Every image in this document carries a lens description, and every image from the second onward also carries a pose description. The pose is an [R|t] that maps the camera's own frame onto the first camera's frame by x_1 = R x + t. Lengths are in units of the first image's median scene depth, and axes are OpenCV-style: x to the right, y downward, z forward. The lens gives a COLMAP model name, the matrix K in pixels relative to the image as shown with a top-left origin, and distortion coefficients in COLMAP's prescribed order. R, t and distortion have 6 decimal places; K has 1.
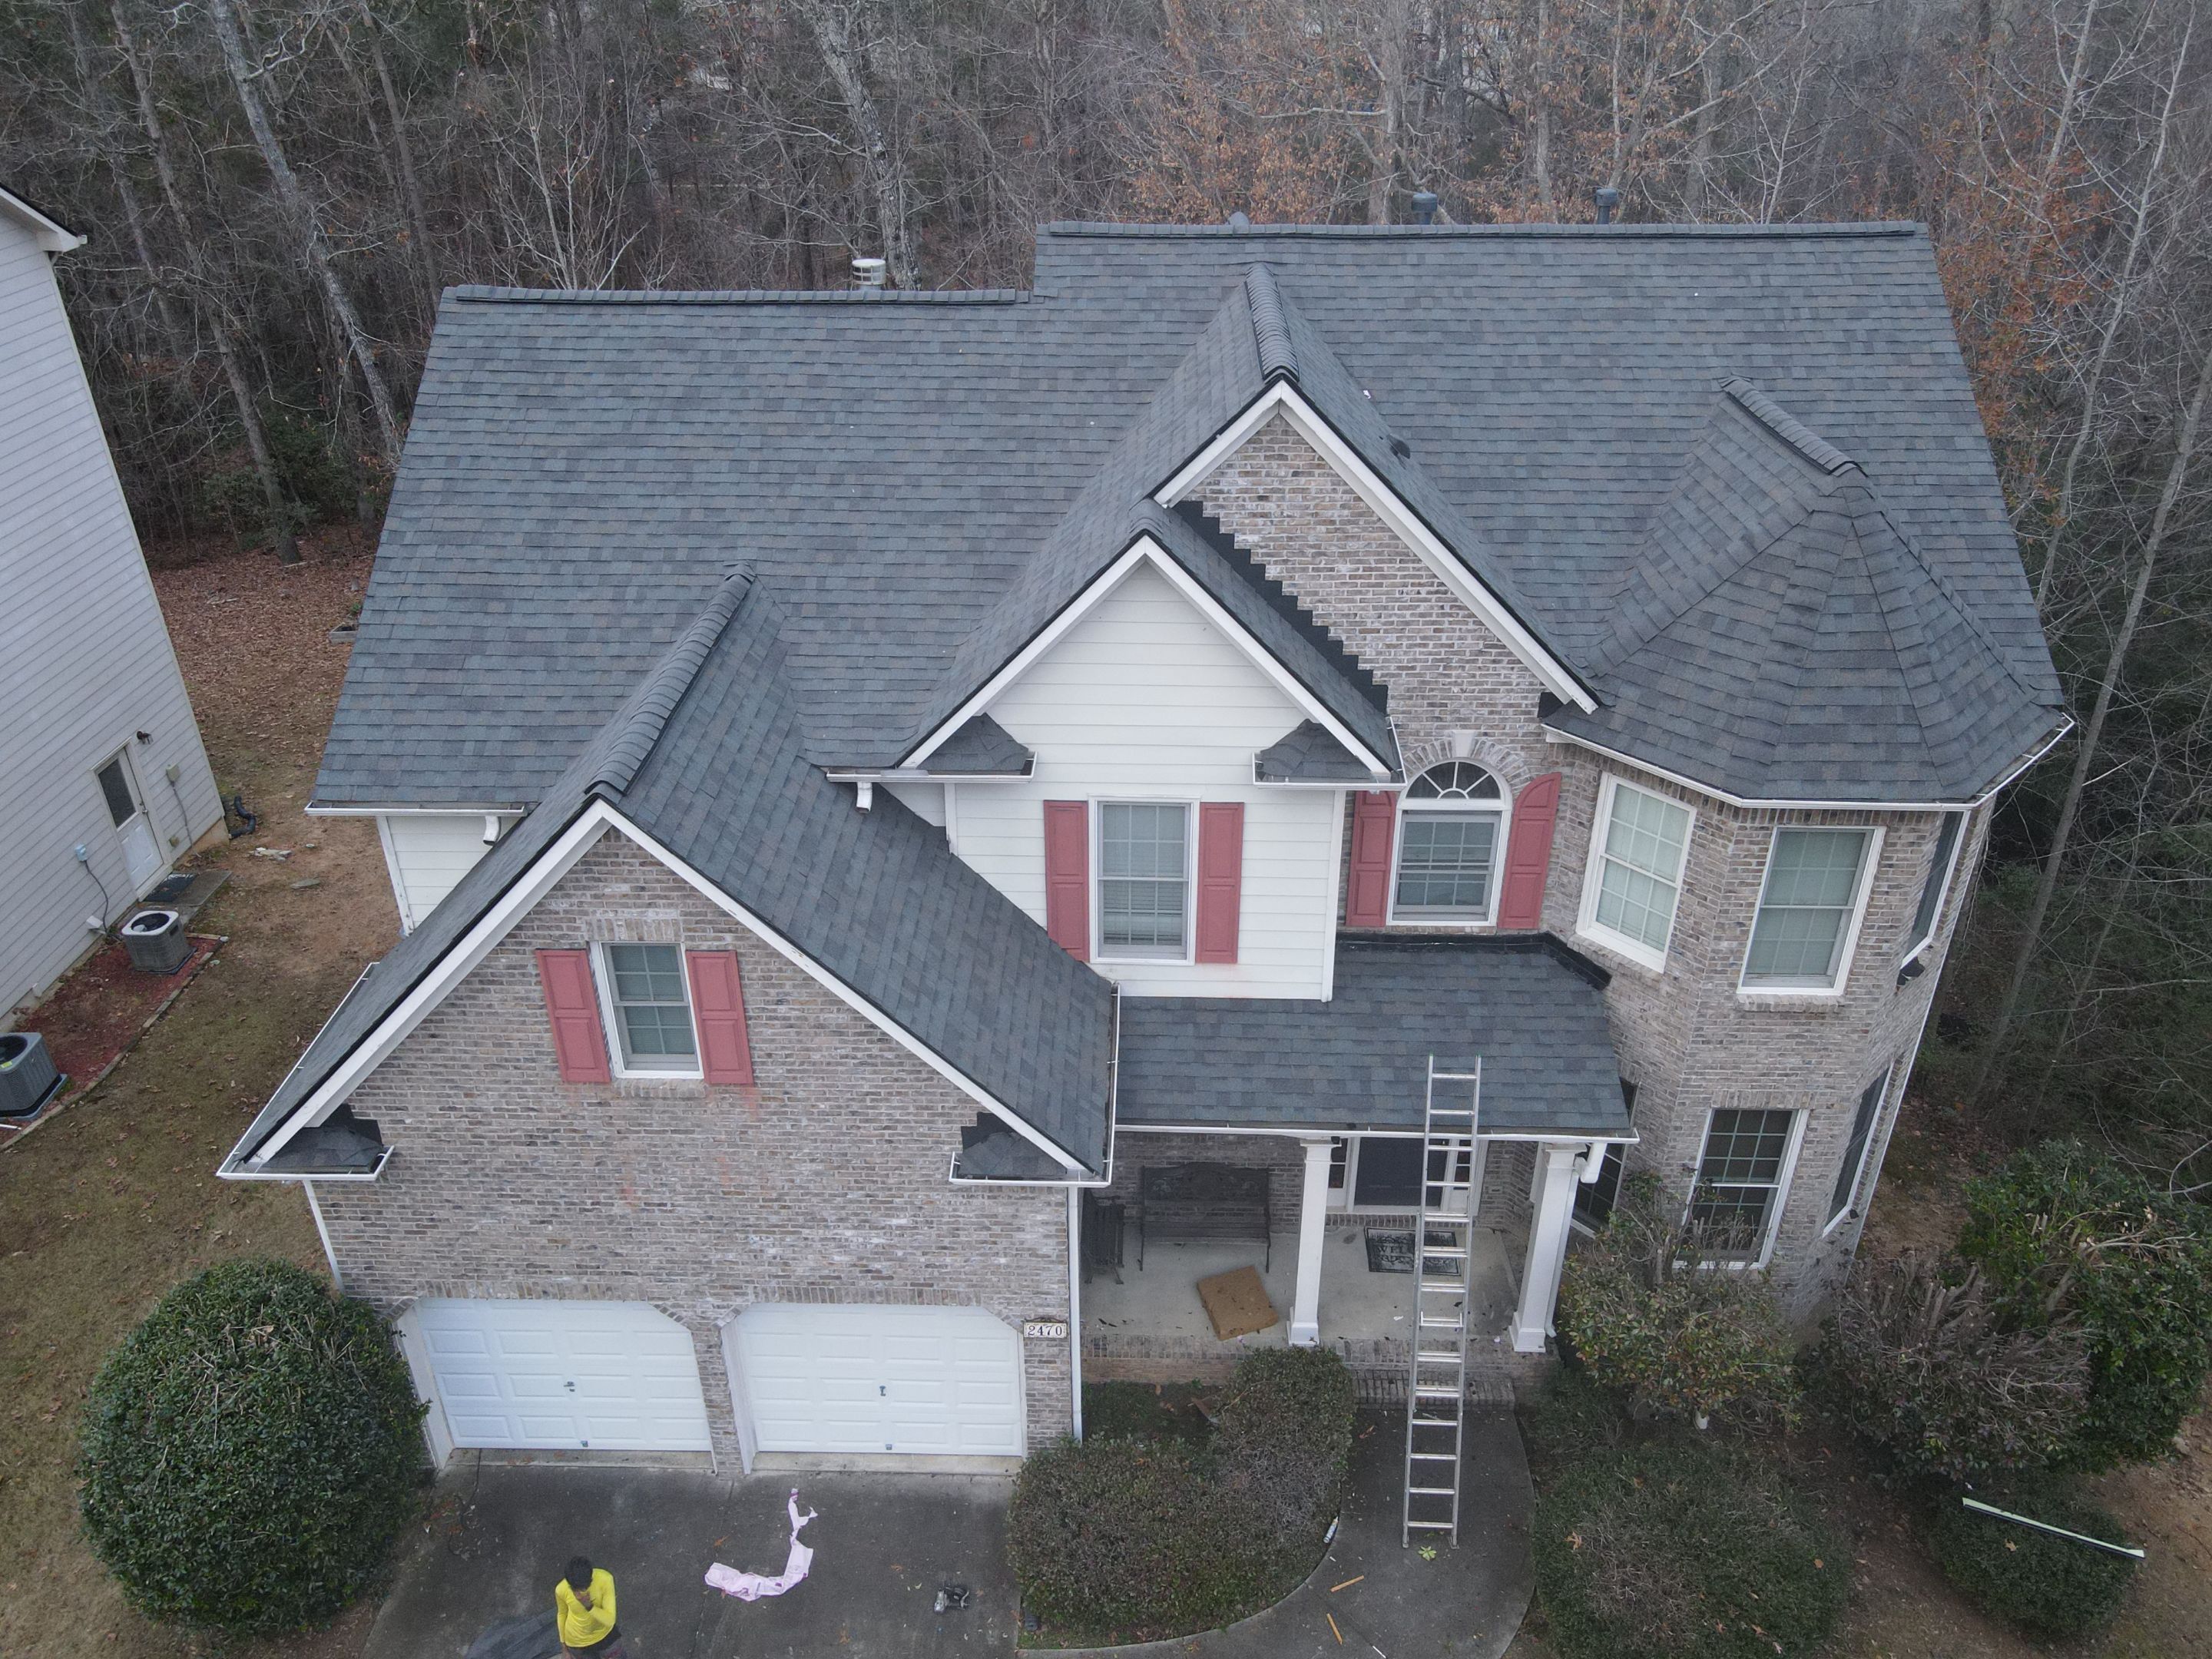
lens RADIAL K [[1614.6, 0, 1108.4], [0, 1614.6, 824.9], [0, 0, 1]] dist [0.008546, -0.000022]
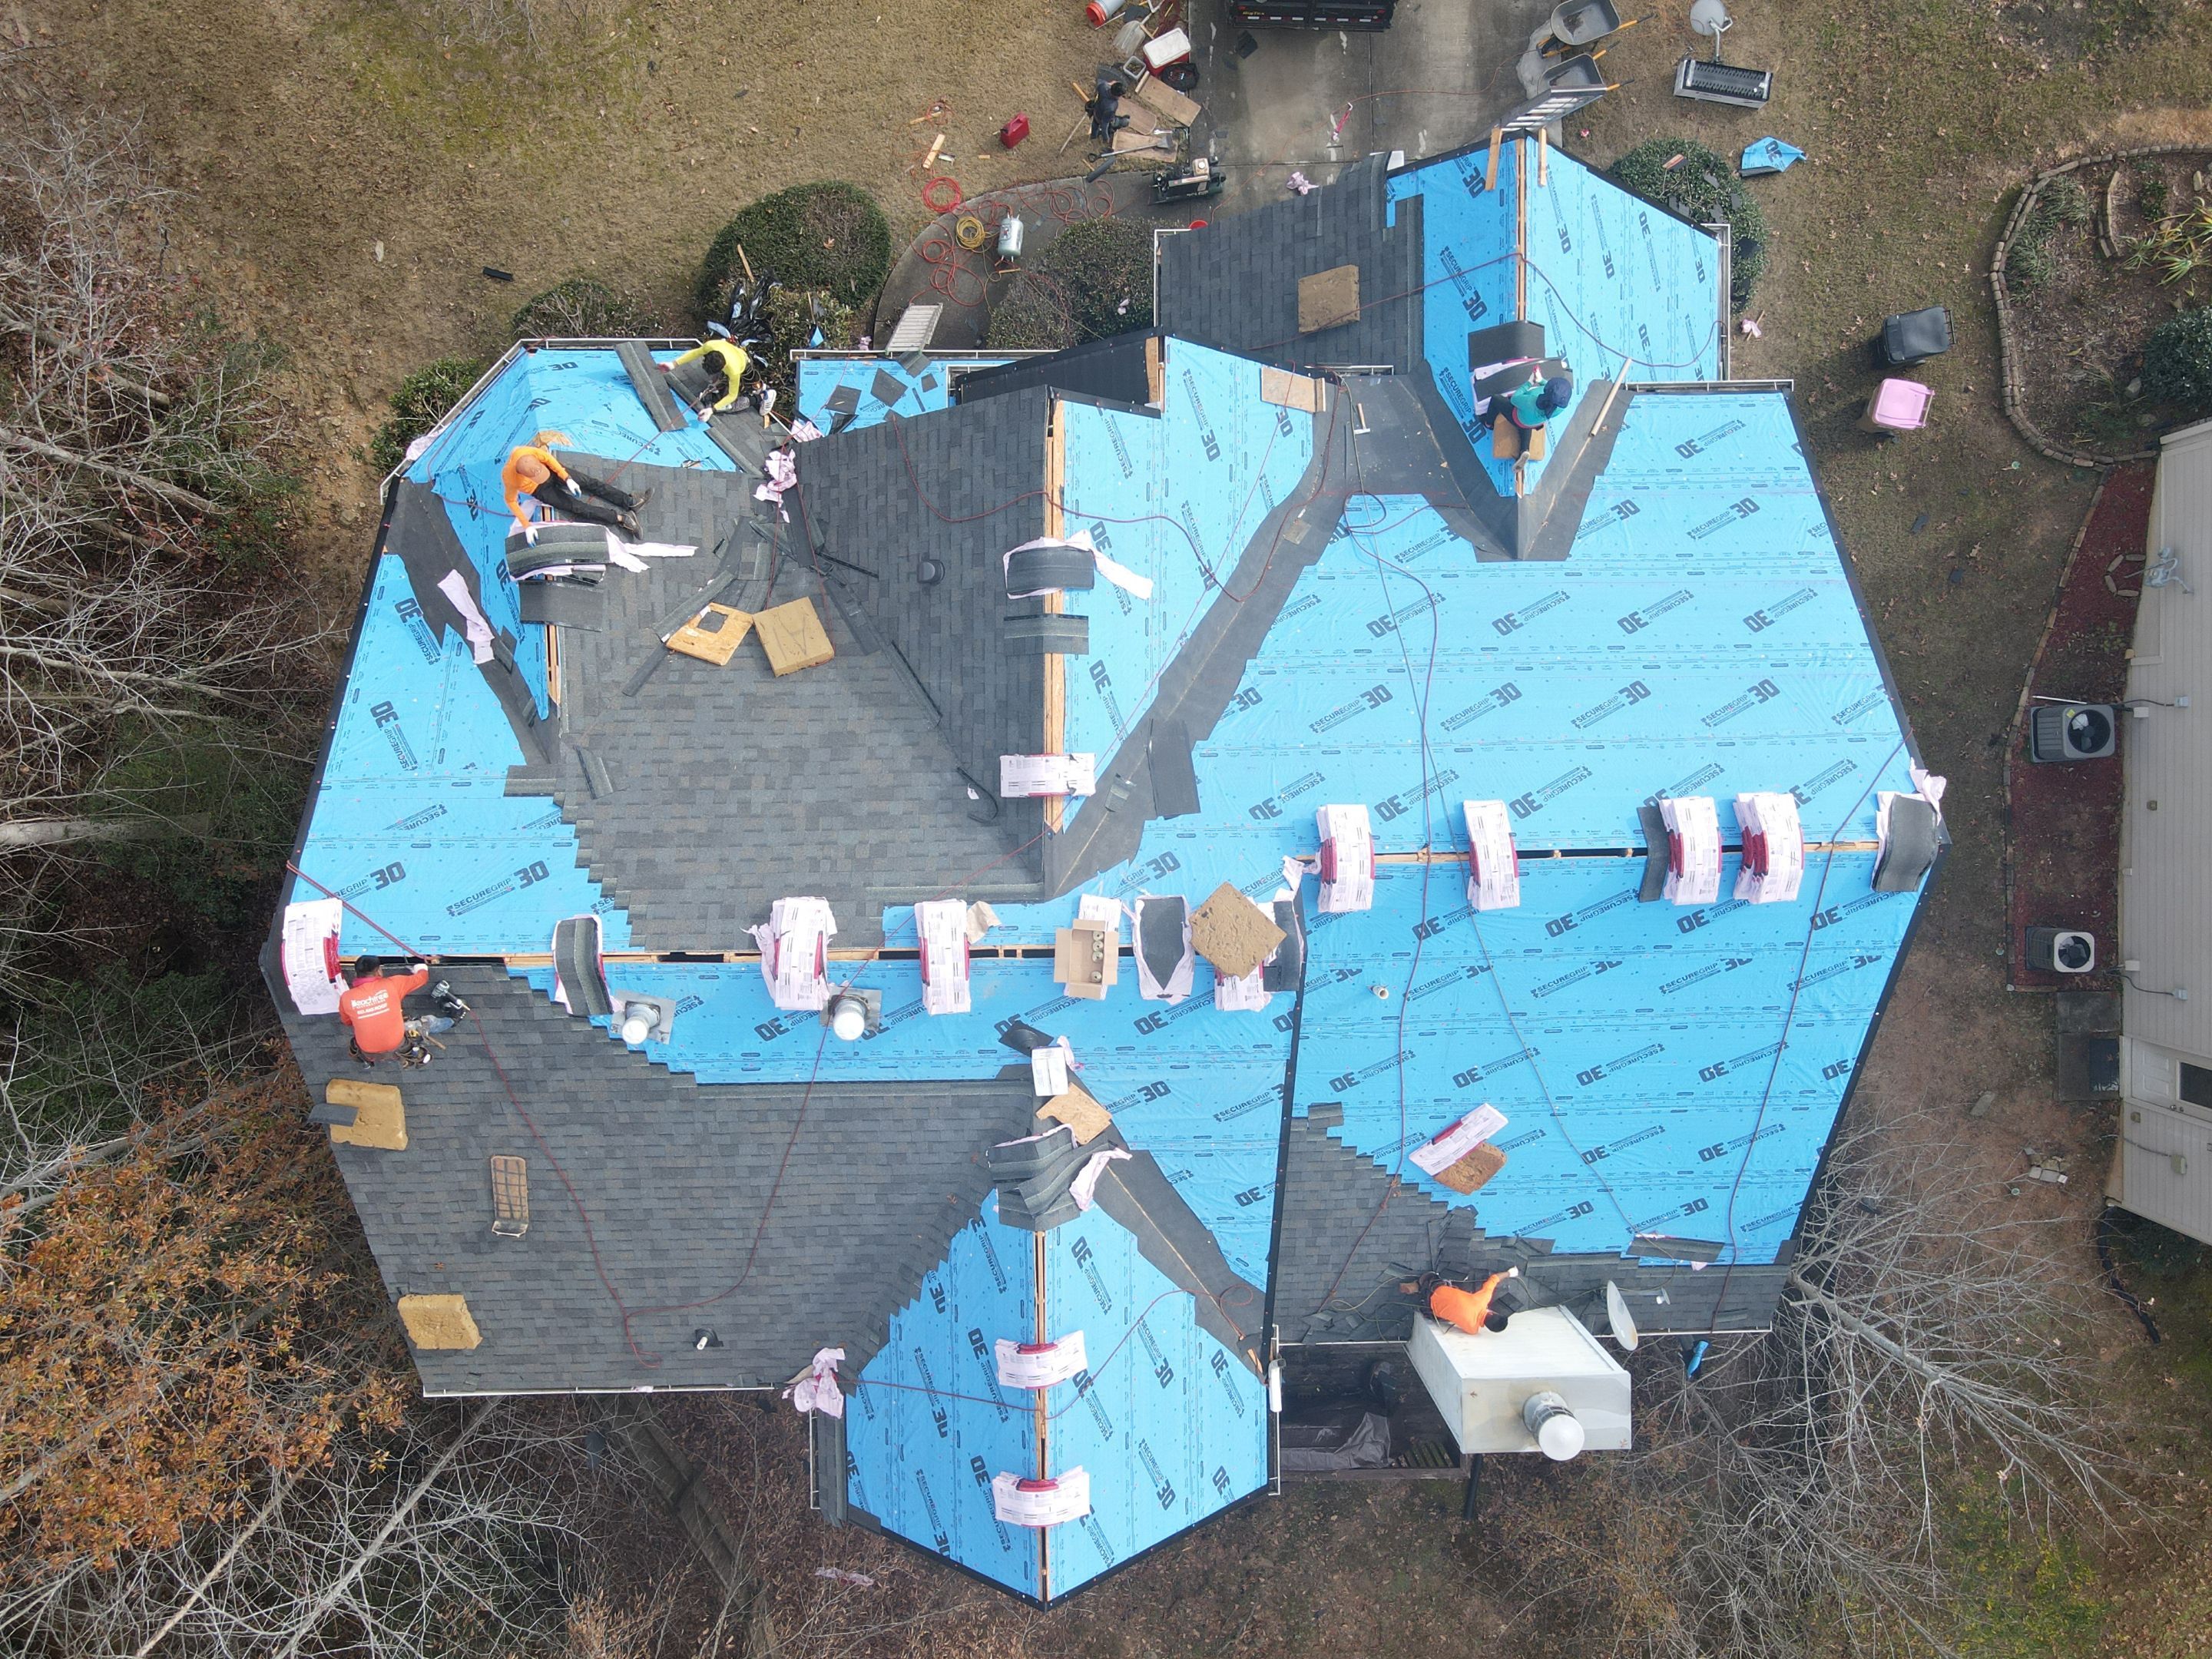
lens RADIAL K [[1614.6, 0, 1104.1], [0, 1614.6, 818.5], [0, 0, 1]] dist [0.008546, -0.000022]
pose [[-0.999064, 0.035771, -0.024342, 0.098453], [-0.039522, -0.525462, 0.849898, -1.266437], [0.017610, 0.850065, 0.526384, 0.601722]]
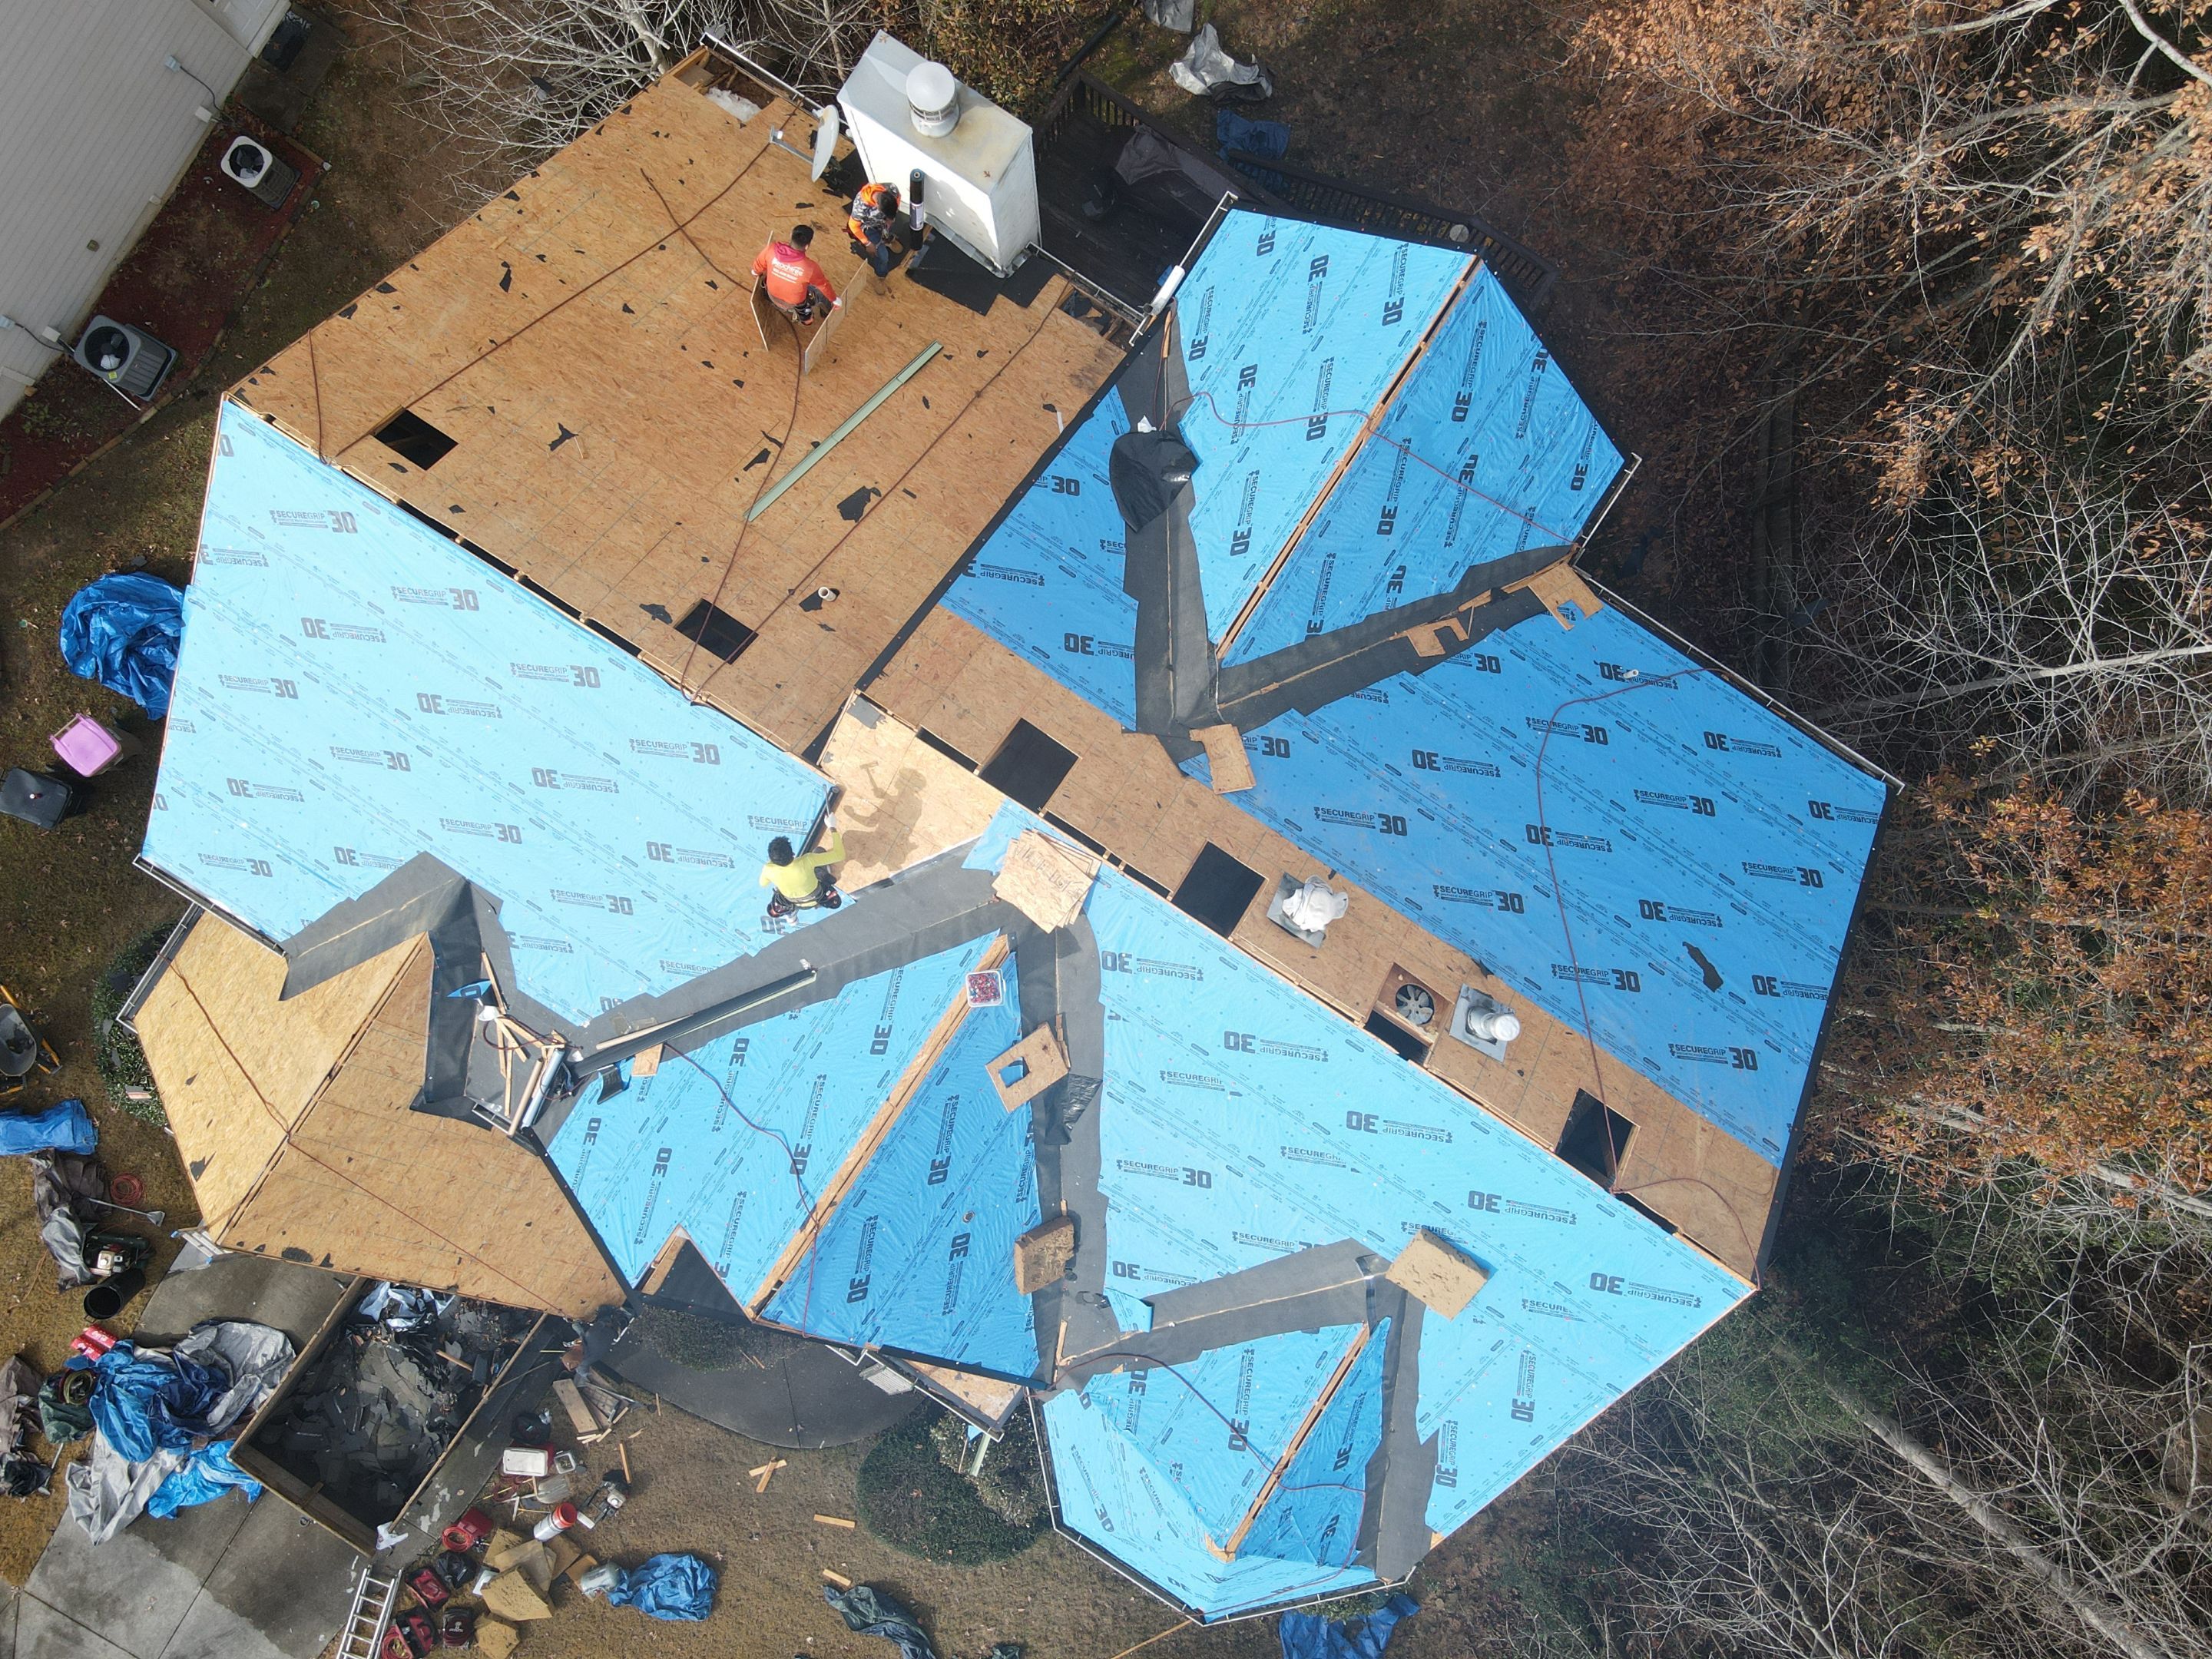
lens RADIAL K [[1614.6, 0, 1107.3], [0, 1614.6, 817.4], [0, 0, 1]] dist [0.008546, -0.000022]
pose [[0.848739, 0.528798, 0.003810, 0.114446], [-0.265322, 0.419595, 0.868069, -1.294536], [0.457435, -0.737775, 0.496429, 0.744629]]
